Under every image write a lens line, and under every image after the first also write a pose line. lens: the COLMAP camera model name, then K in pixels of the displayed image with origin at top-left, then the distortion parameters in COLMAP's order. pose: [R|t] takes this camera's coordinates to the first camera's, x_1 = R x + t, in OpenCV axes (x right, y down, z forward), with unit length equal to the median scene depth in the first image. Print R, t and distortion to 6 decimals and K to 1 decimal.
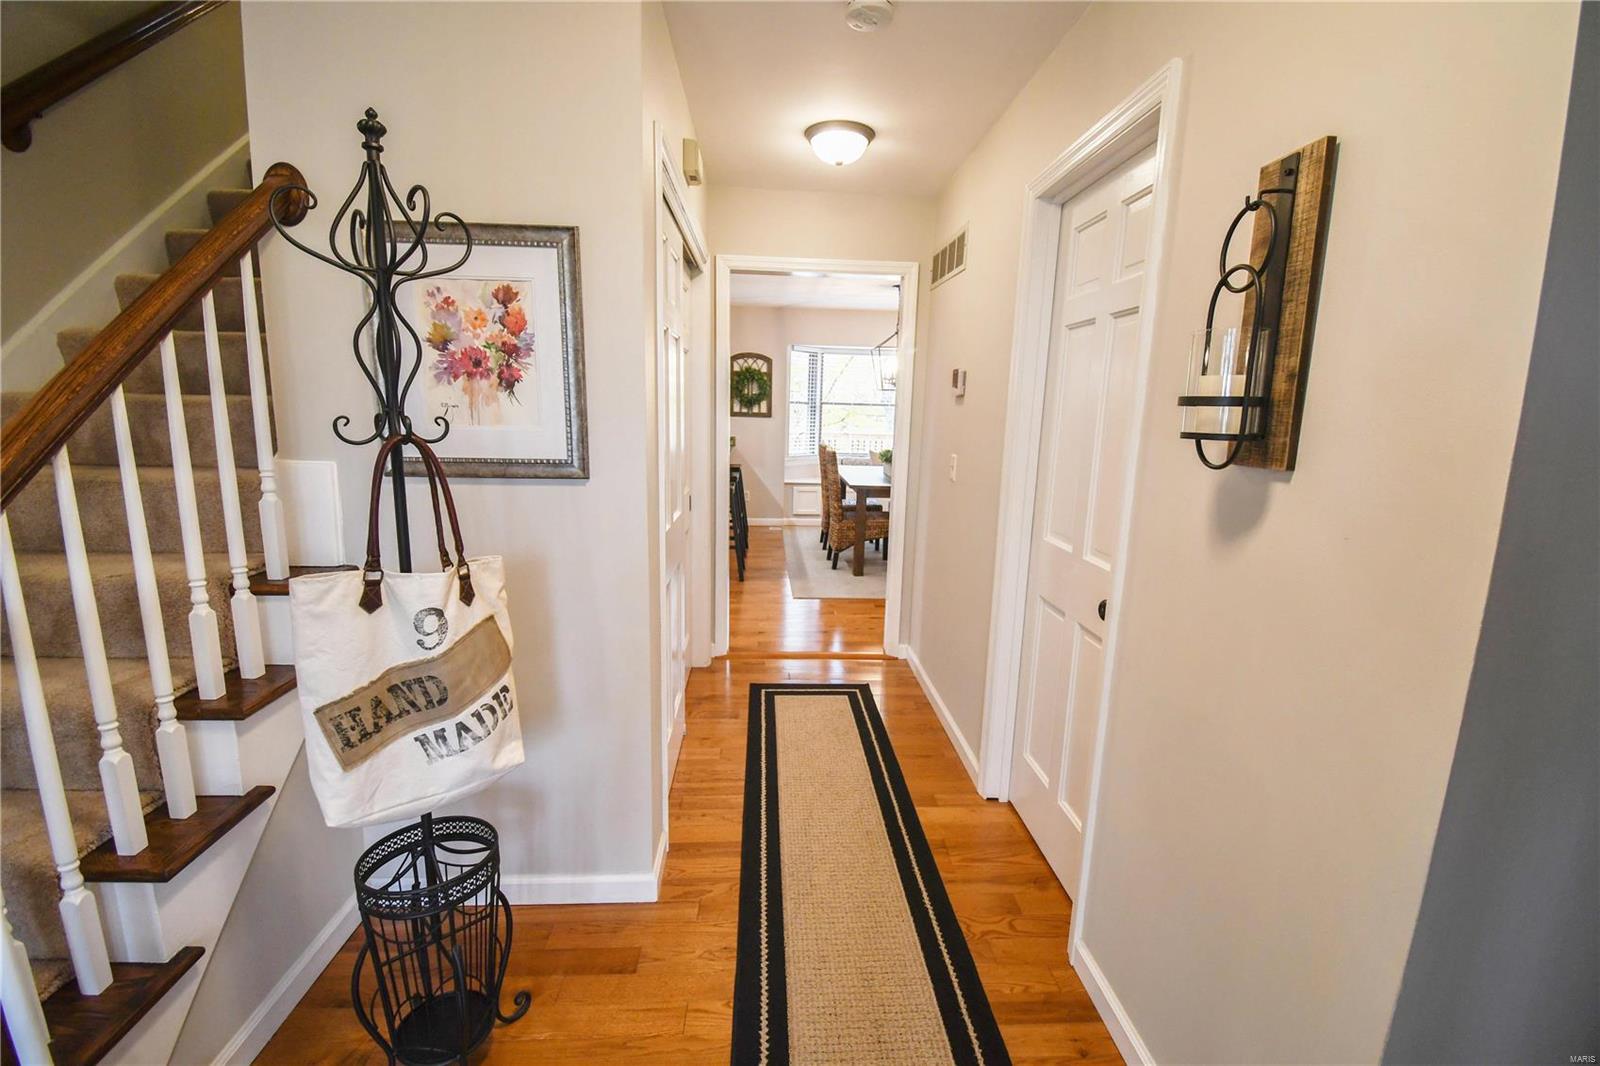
lens RADIAL K [[699.8, 0, 805.2], [0, 699.8, 529.2], [0, 0, 1]] dist [-0.004690, -0.009237]
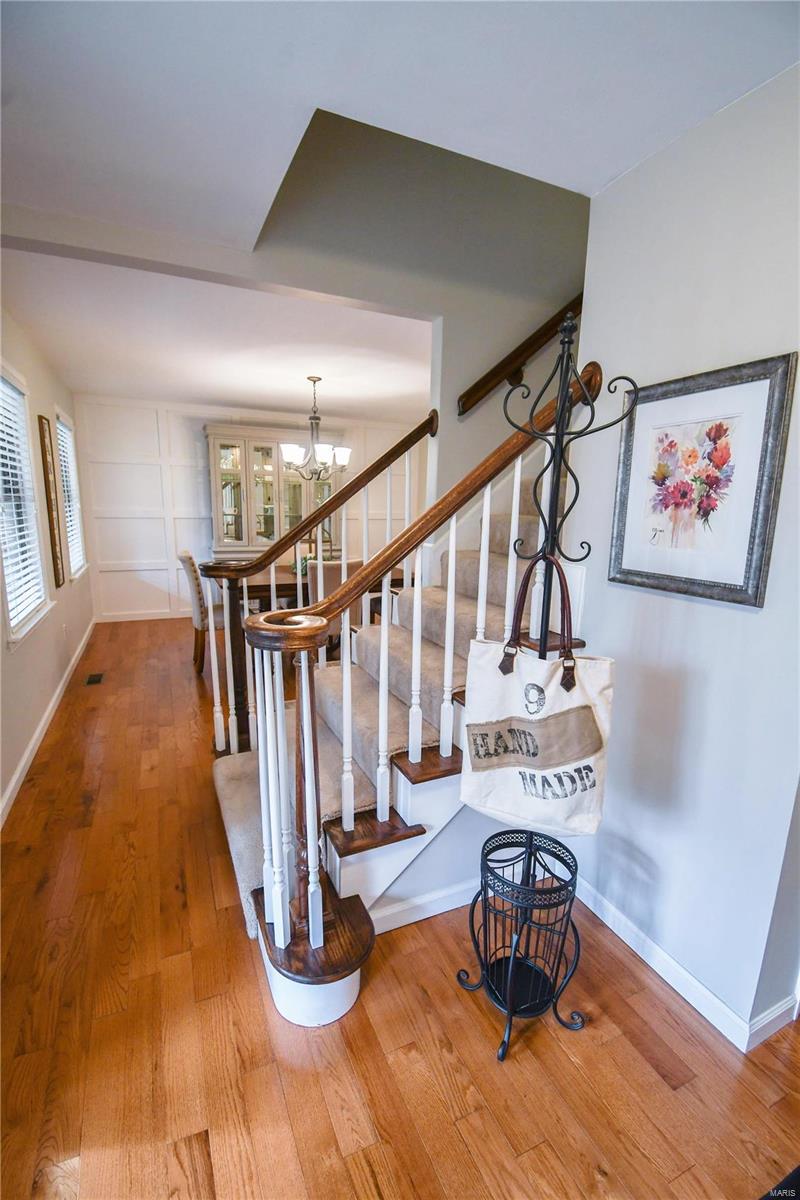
lens RADIAL K [[524.9, 0, 399.5], [0, 524.9, 602.5], [0, 0, 1]] dist [-0.004690, -0.009237]
pose [[0.366653, 0.154897, -0.917372, 0.244752], [-0.172004, 0.980331, 0.096781, -0.085479], [0.914319, 0.122307, 0.386084, 0.332347]]
